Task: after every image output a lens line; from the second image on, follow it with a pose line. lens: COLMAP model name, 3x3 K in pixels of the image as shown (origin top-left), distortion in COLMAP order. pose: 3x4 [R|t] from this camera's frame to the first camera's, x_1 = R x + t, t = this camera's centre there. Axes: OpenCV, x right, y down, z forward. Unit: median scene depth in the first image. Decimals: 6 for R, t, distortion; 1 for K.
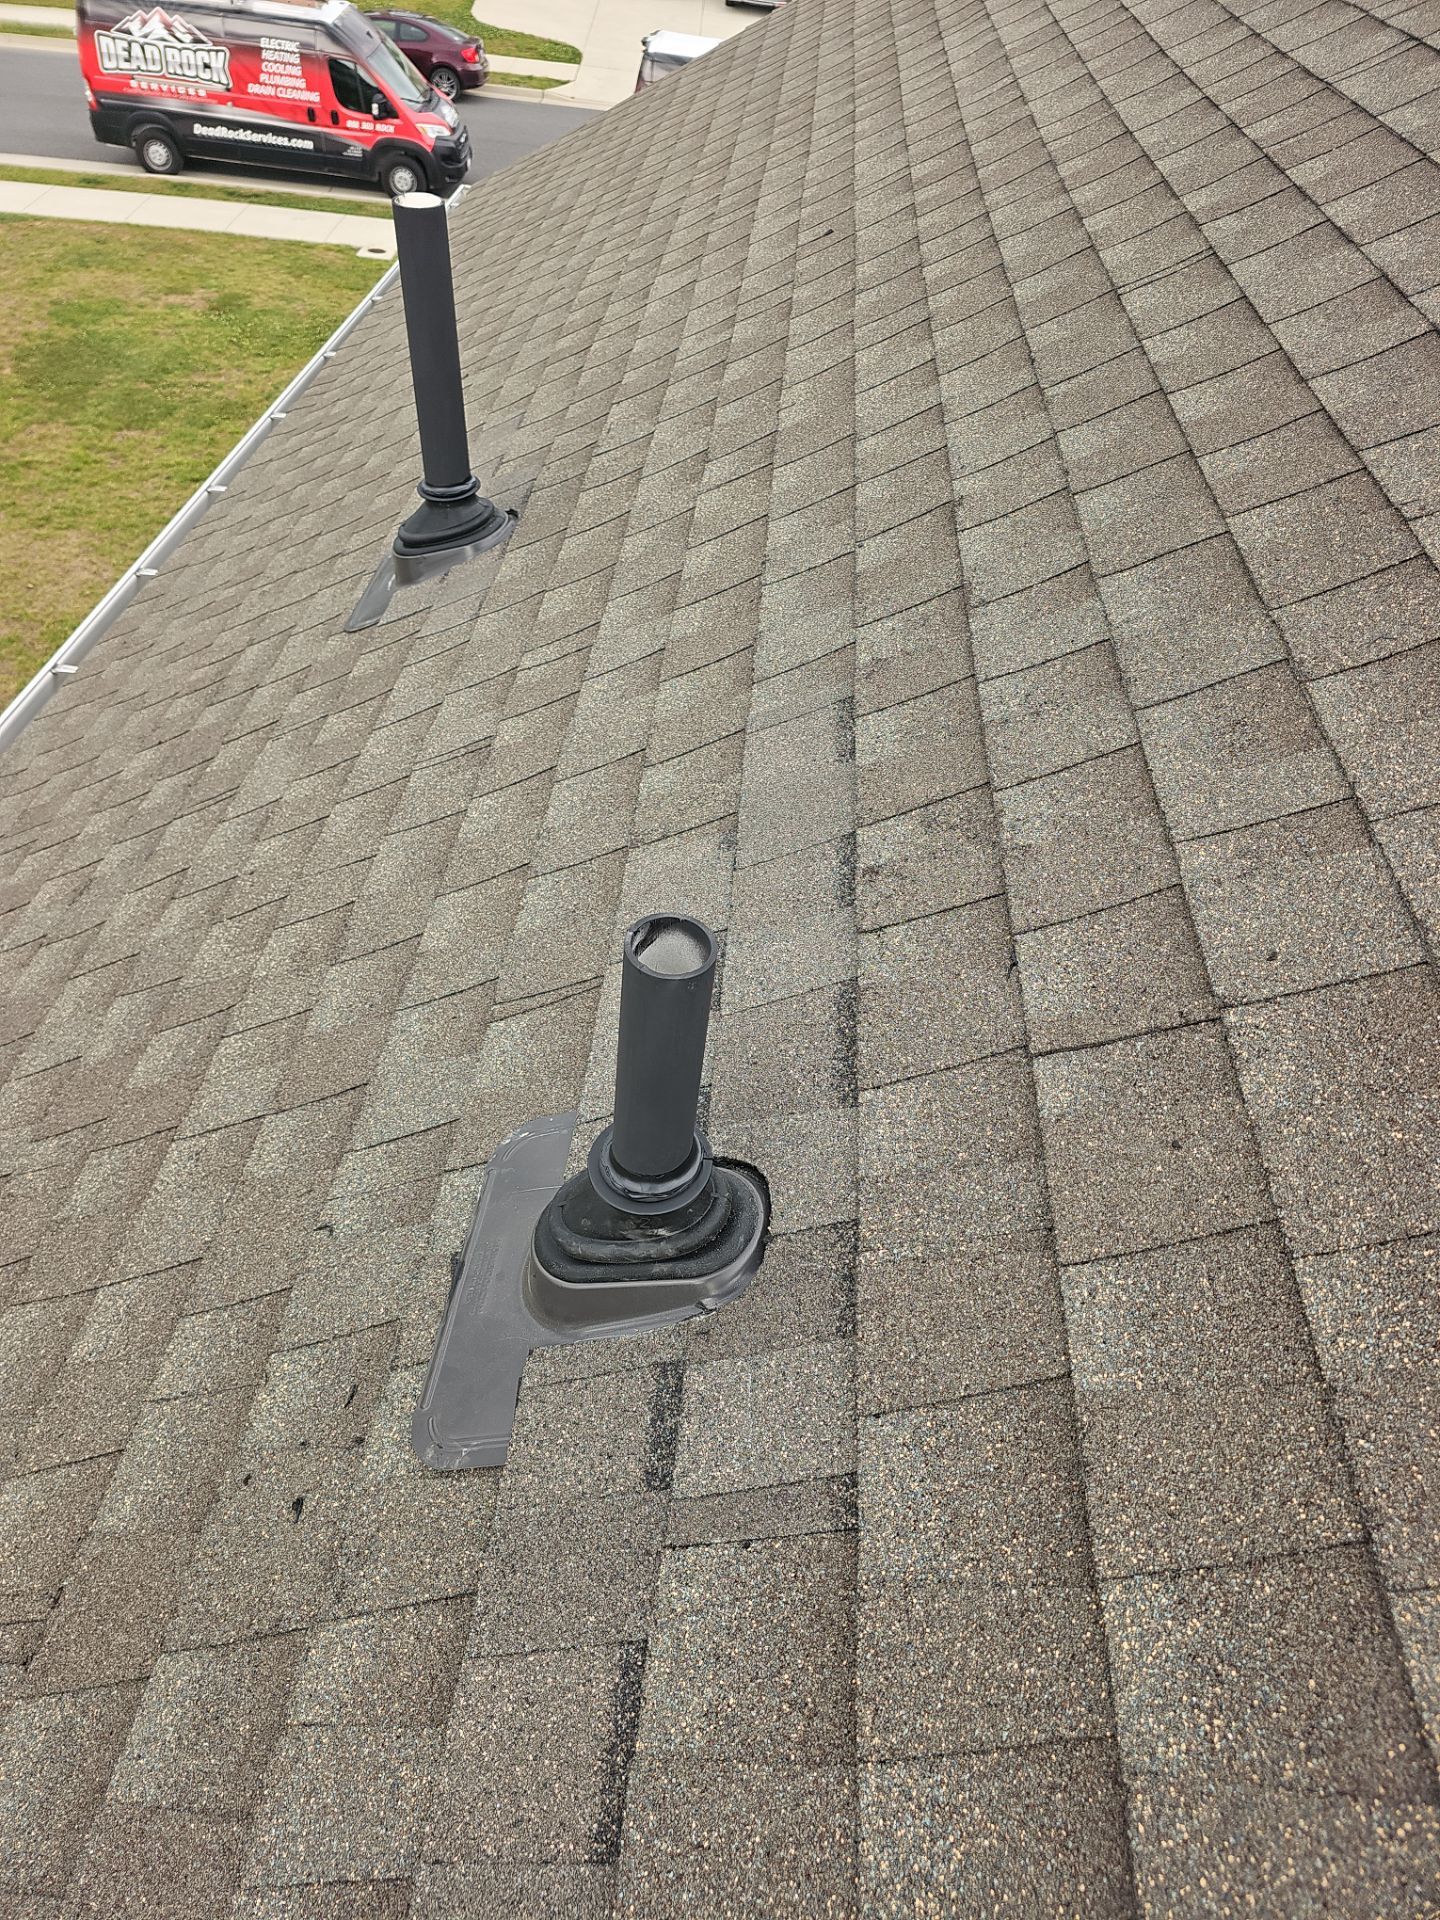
lens RADIAL K [[1335.2, 0, 716.4], [0, 1335.2, 970.1], [0, 0, 1]] dist [0.025249, -0.011236]
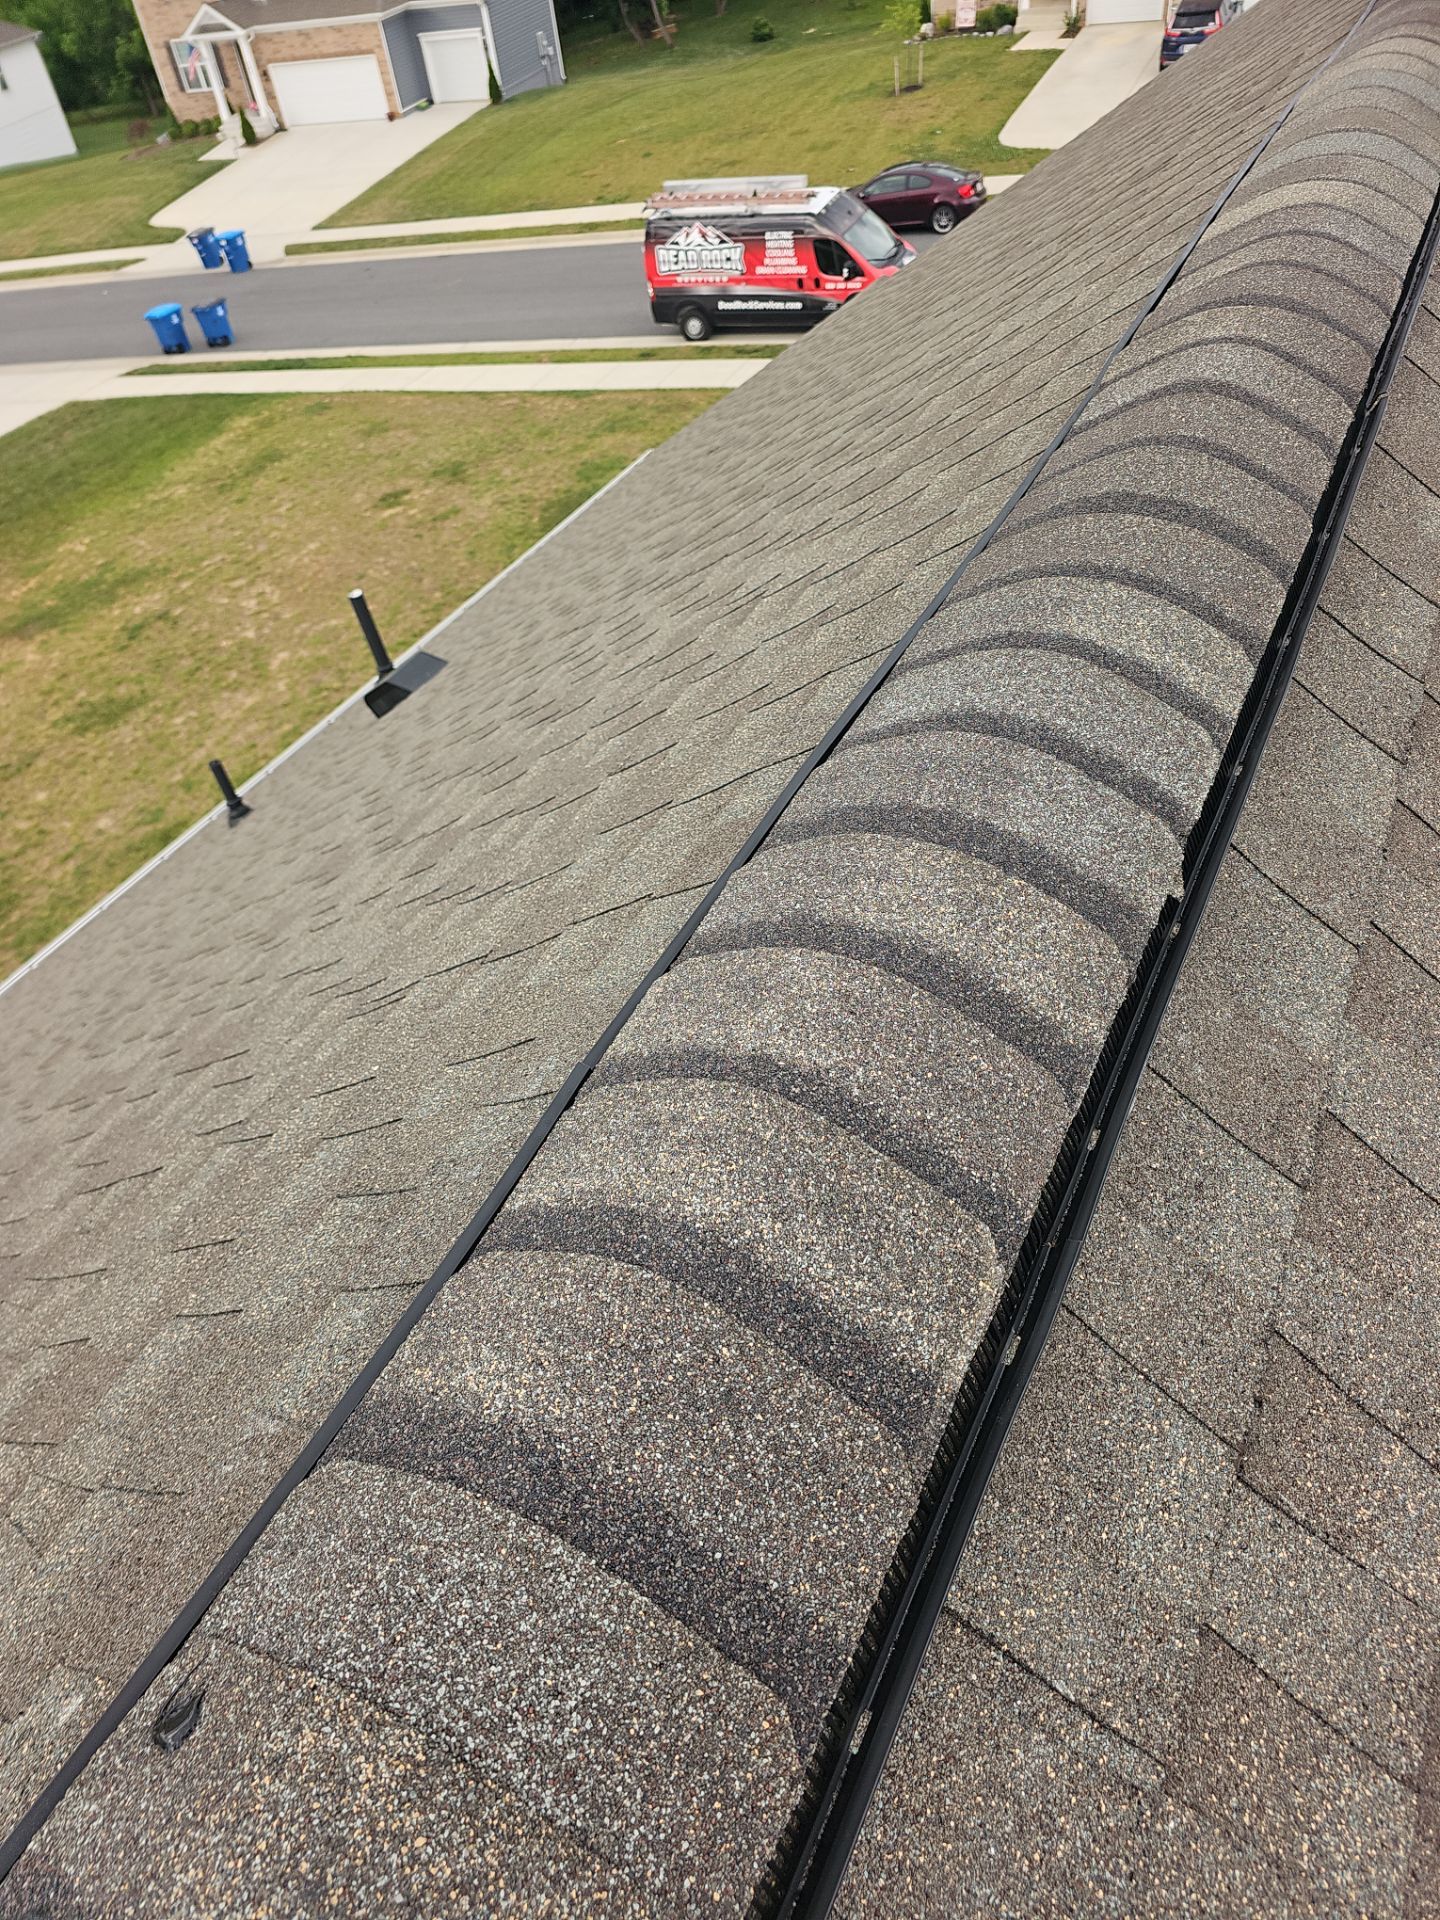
lens RADIAL K [[1335.2, 0, 710.7], [0, 1335.2, 966.6], [0, 0, 1]] dist [0.025249, -0.011236]
pose [[0.903029, 0.075863, -0.422828, 0.278949], [-0.087210, 0.996162, -0.007524, 0.038347], [0.420634, 0.043669, 0.906179, -0.215274]]
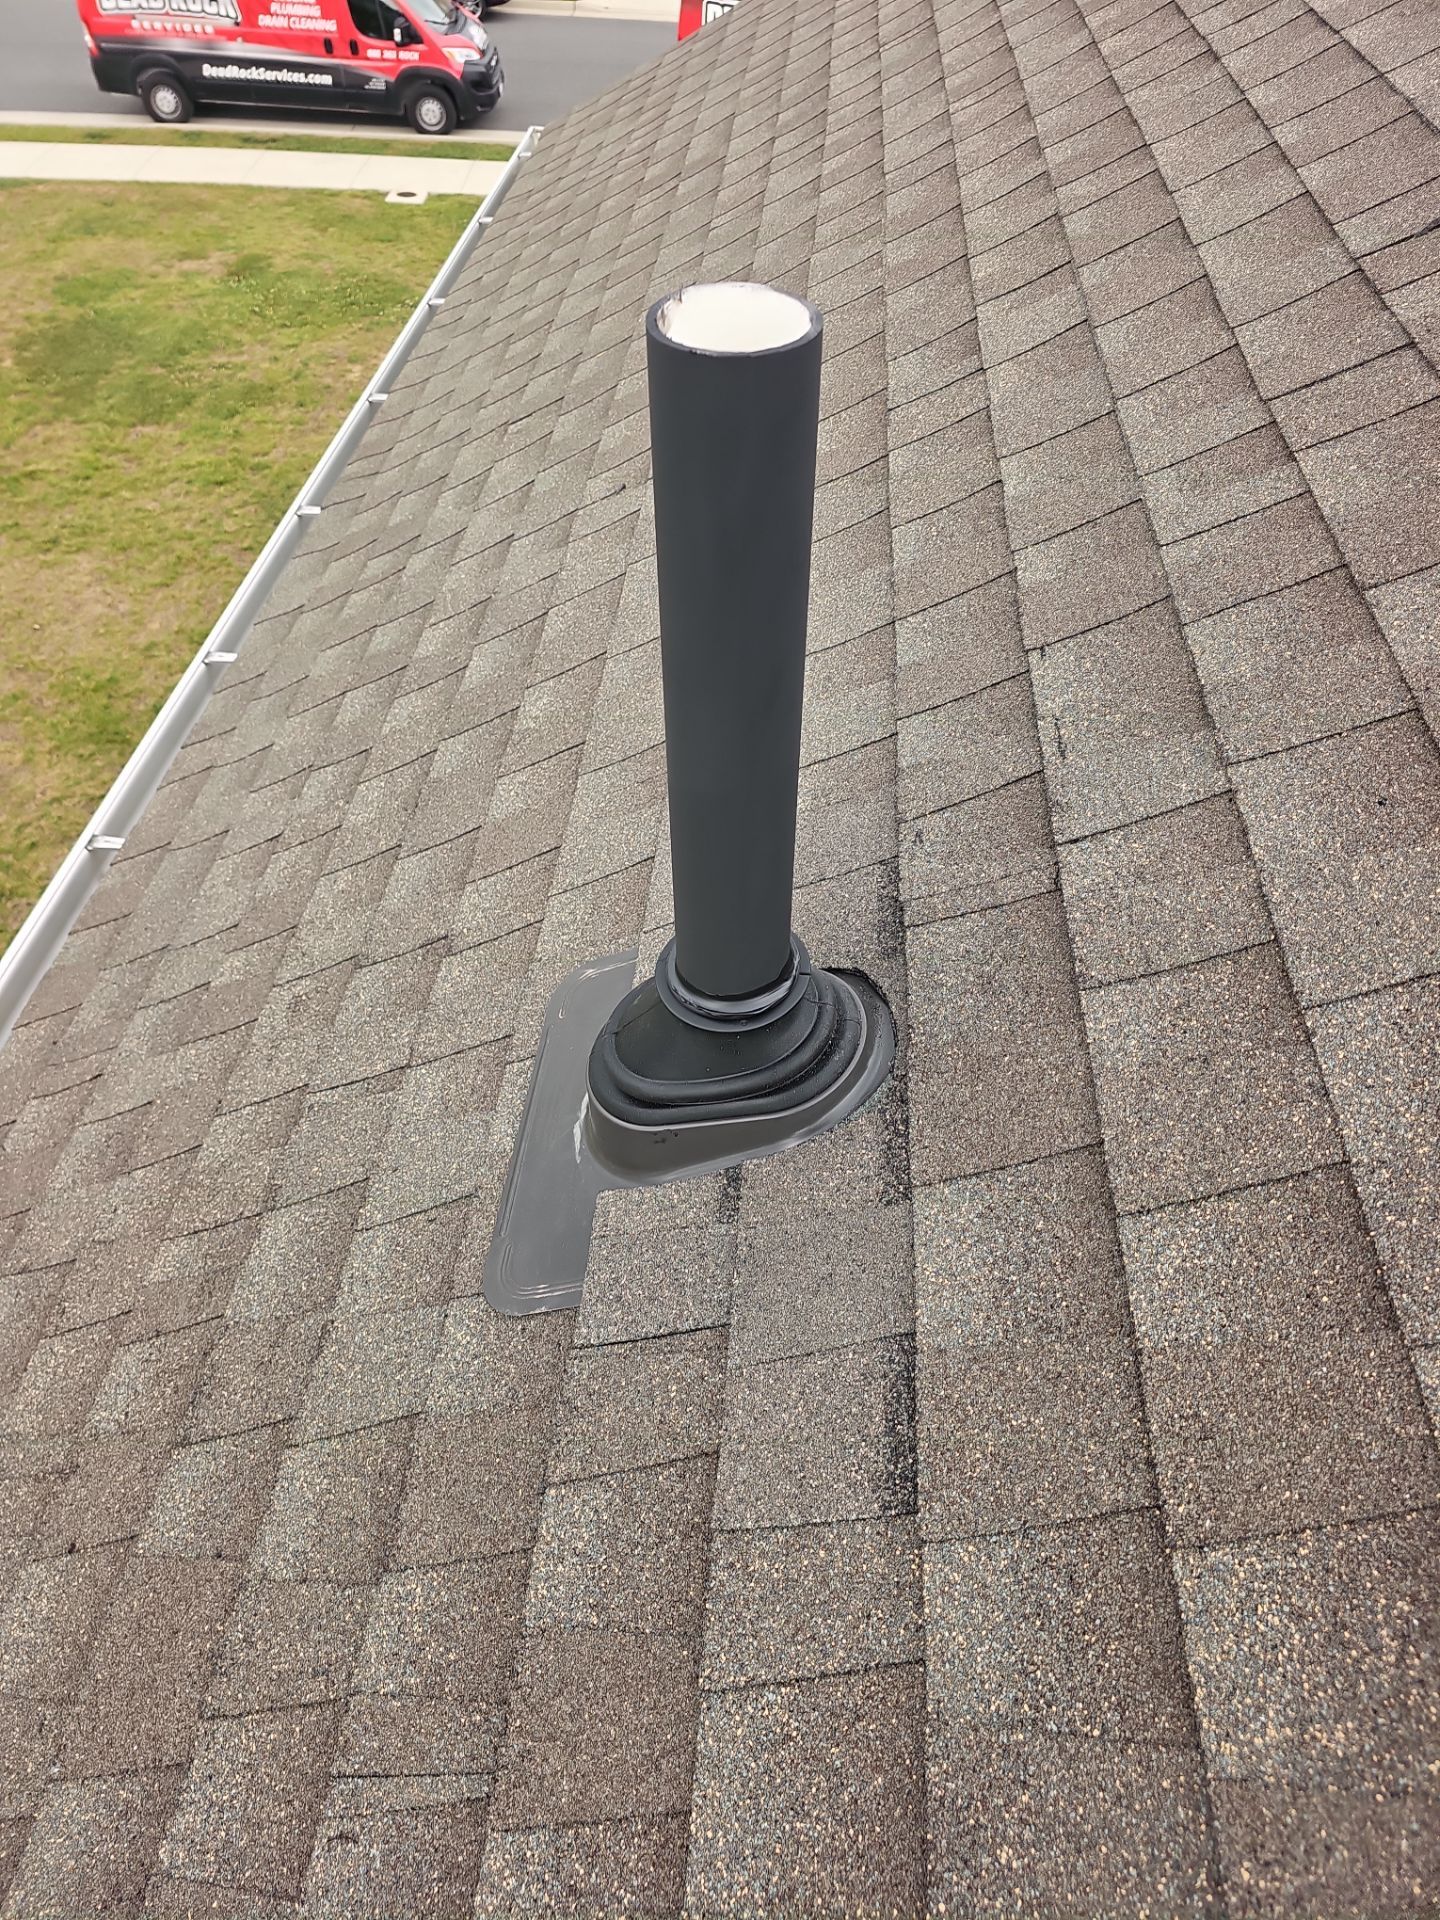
lens RADIAL K [[1335.2, 0, 716.9], [0, 1335.2, 950.3], [0, 0, 1]] dist [0.025249, -0.011236]
pose [[0.998409, -0.038236, -0.041432, -0.031248], [0.039810, 0.998489, 0.037873, -0.063184], [0.039921, -0.039463, 0.998423, 0.099759]]
